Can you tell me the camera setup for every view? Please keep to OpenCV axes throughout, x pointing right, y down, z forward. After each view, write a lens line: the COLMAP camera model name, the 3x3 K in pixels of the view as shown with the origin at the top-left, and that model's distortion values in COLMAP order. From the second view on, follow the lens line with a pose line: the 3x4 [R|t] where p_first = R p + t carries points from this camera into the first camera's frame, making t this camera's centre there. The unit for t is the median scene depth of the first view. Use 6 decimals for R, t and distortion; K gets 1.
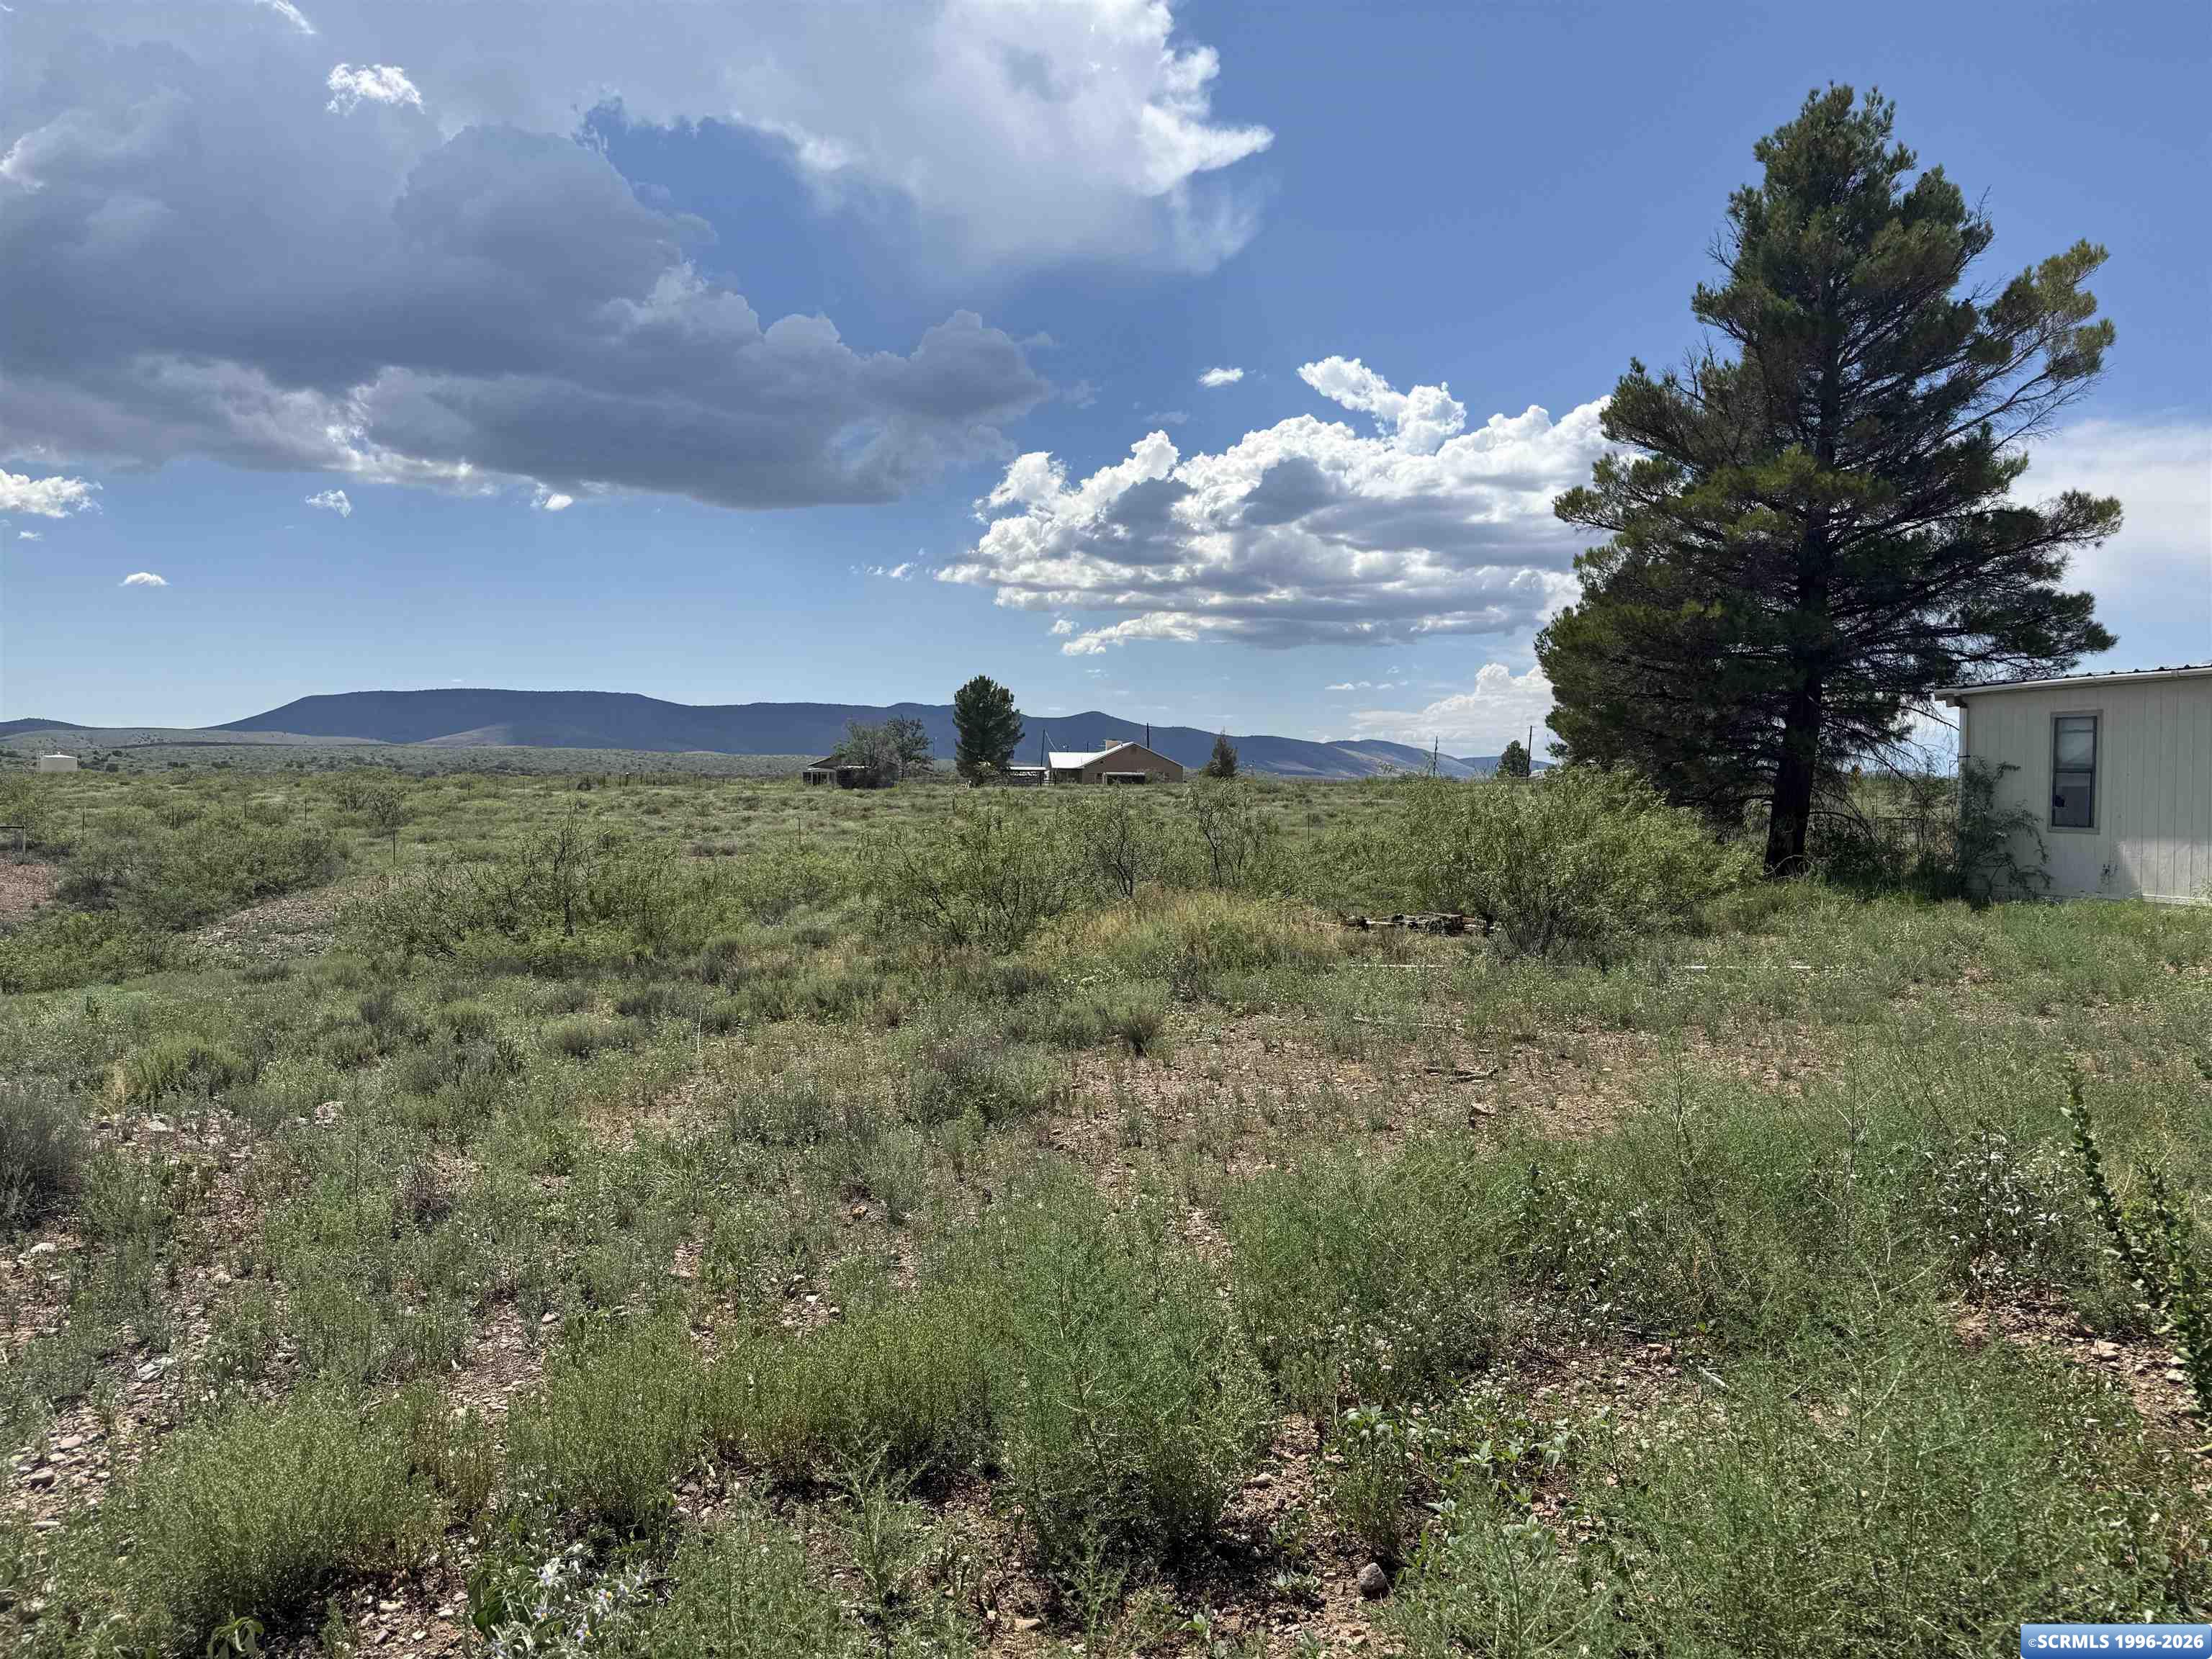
lens RADIAL K [[1494.6, 0, 1116.8], [0, 1494.6, 828.3], [0, 0, 1]] dist [0.003772, -0.003730]
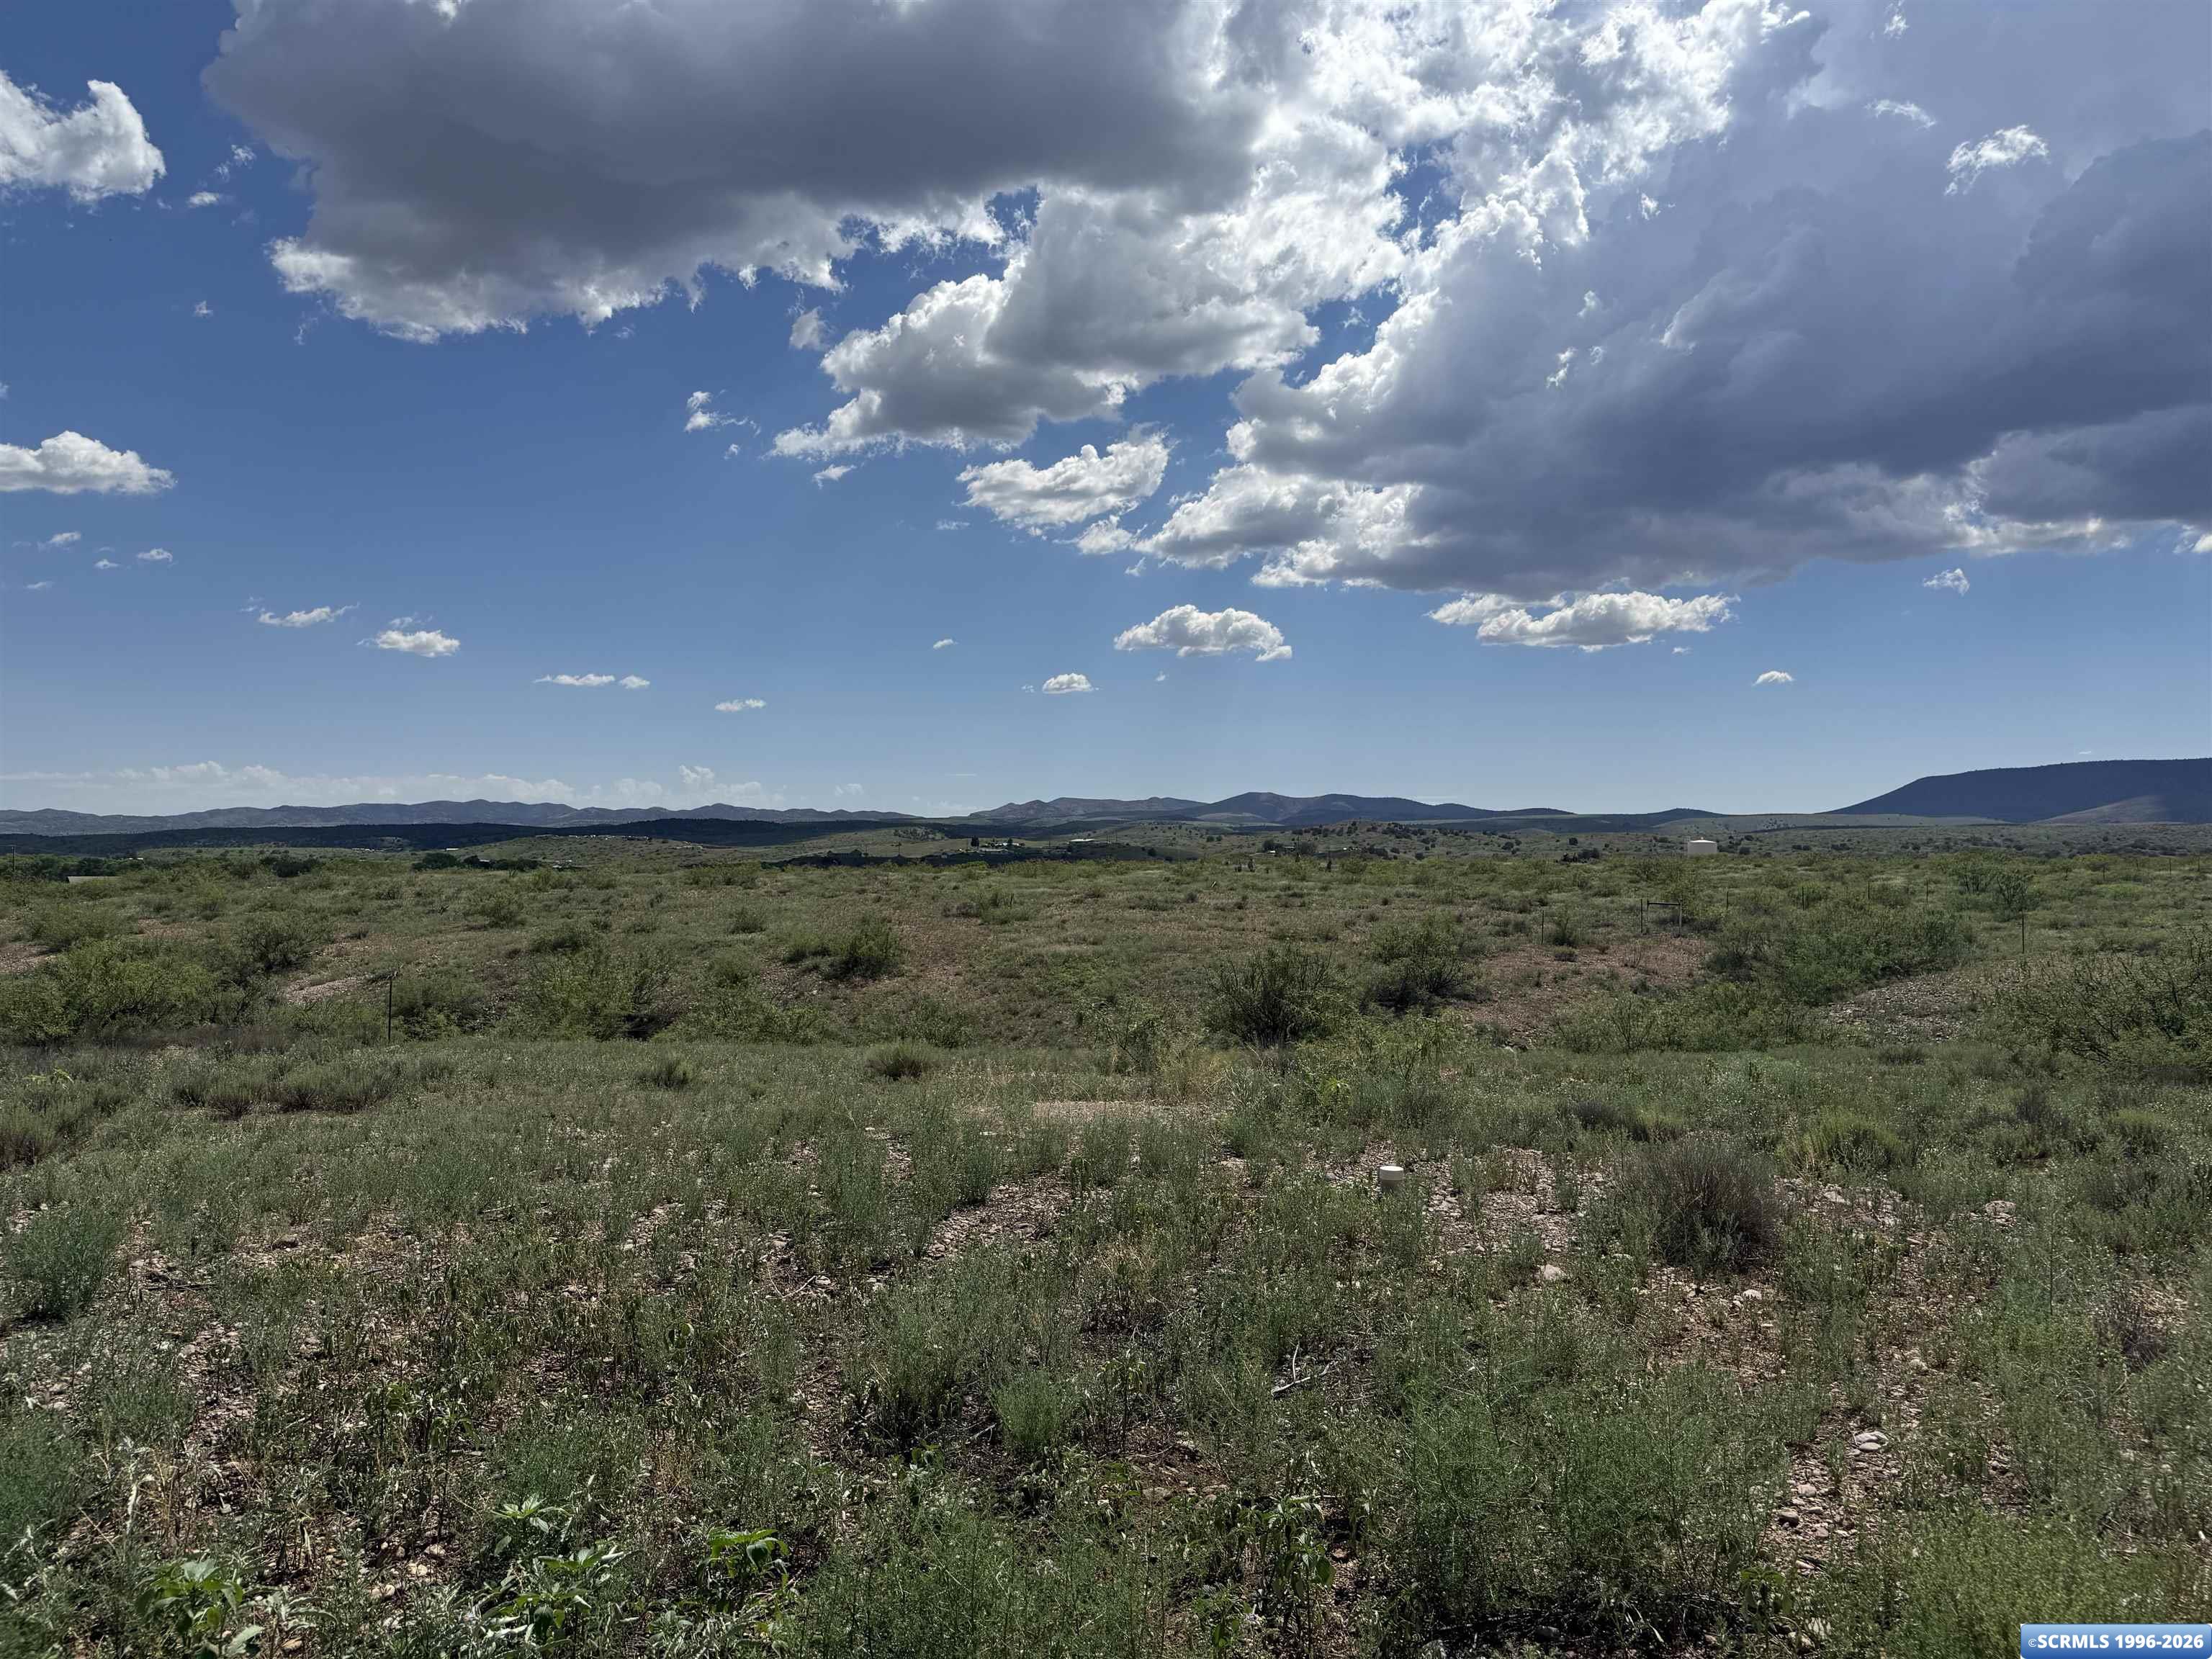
lens RADIAL K [[1494.6, 0, 1116.8], [0, 1494.6, 828.3], [0, 0, 1]] dist [0.003772, -0.003730]
pose [[0.616150, -0.016610, -0.787453, -0.092434], [-0.015529, 0.999327, -0.033229, -0.013901], [0.787476, 0.032702, 0.615478, -0.043695]]
